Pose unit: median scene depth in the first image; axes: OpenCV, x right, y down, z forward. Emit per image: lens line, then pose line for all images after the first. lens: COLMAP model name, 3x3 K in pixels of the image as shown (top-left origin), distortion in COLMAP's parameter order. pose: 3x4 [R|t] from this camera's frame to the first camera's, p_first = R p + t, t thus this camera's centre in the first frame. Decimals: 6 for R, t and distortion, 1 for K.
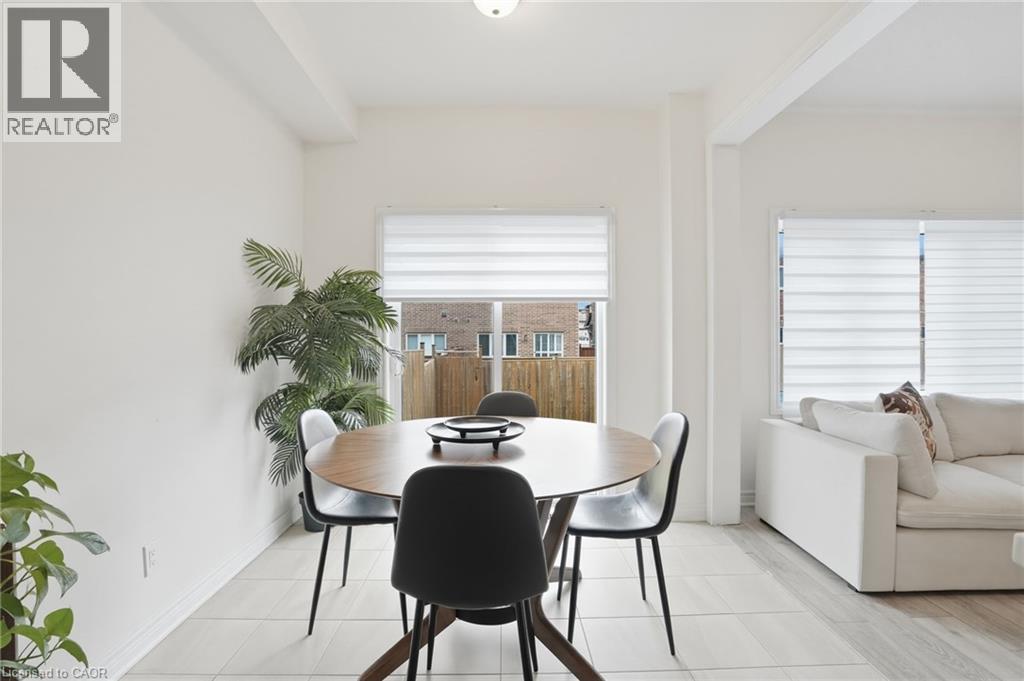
lens RADIAL K [[492.0, 0, 512.0], [0, 492.0, 340.5], [0, 0, 1]] dist [-0.019676, 0.000779]
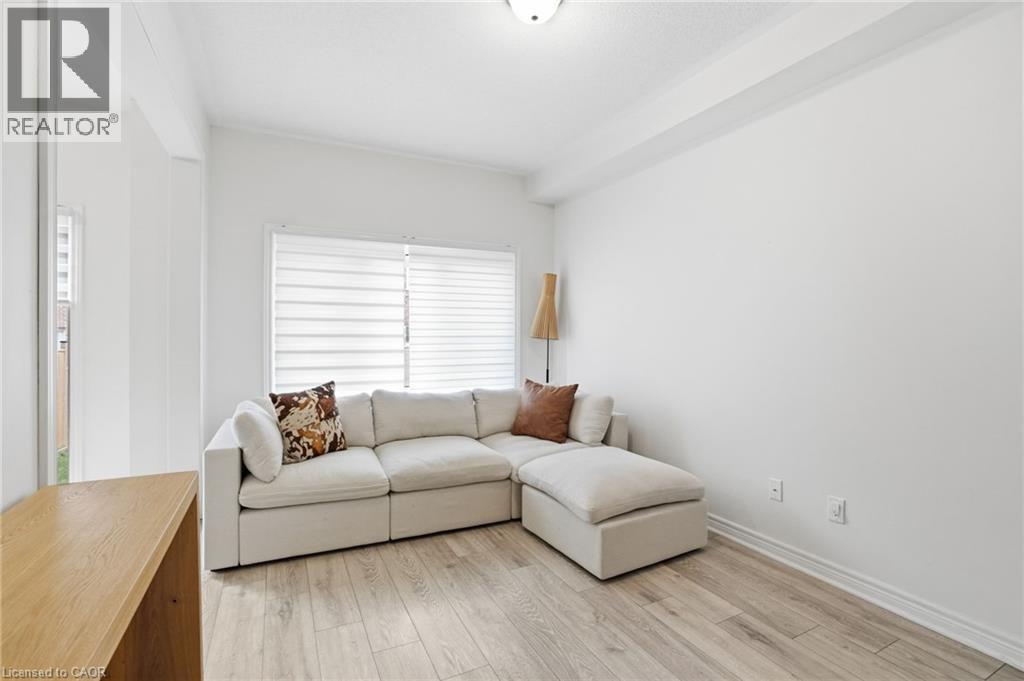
lens RADIAL K [[492.0, 0, 512.0], [0, 492.0, 340.5], [0, 0, 1]] dist [-0.019676, 0.000779]
pose [[0.910616, 0.000926, 0.413253, 0.612819], [-0.002181, 0.999994, 0.002564, -0.015747], [-0.413248, -0.003235, 0.910613, -0.222011]]
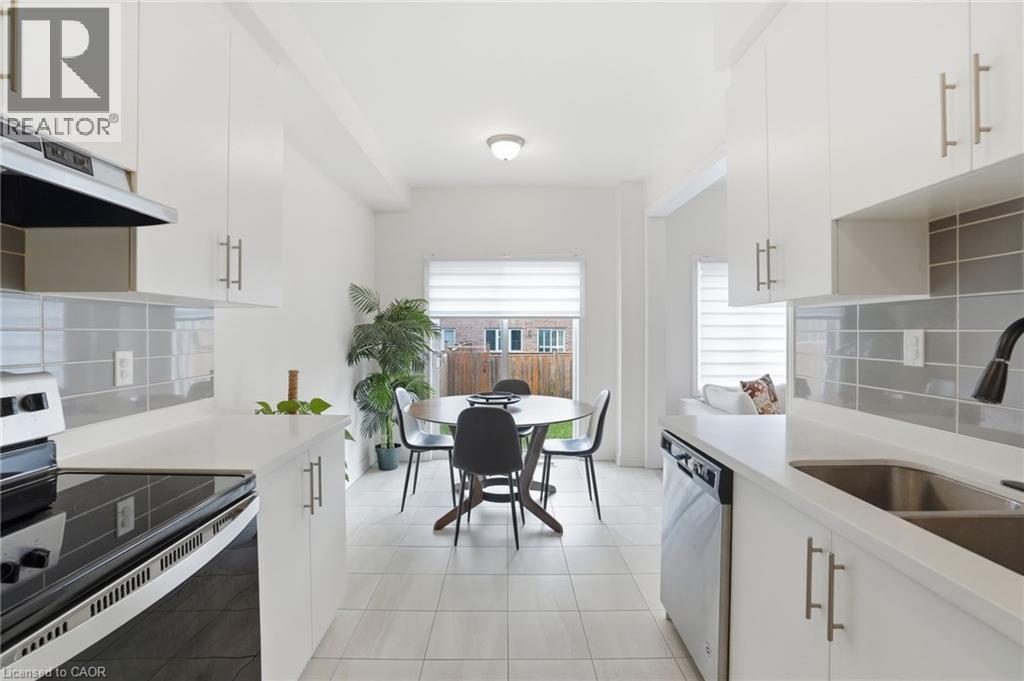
lens RADIAL K [[479.0, 0, 512.0], [0, 479.0, 340.5], [0, 0, 1]] dist [-0.012208, 0.000846]
pose [[0.999936, 0.003494, -0.010734, 0.006520], [-0.003361, 0.999917, 0.012425, -0.033589], [0.010776, -0.012388, 0.999865, -0.463998]]
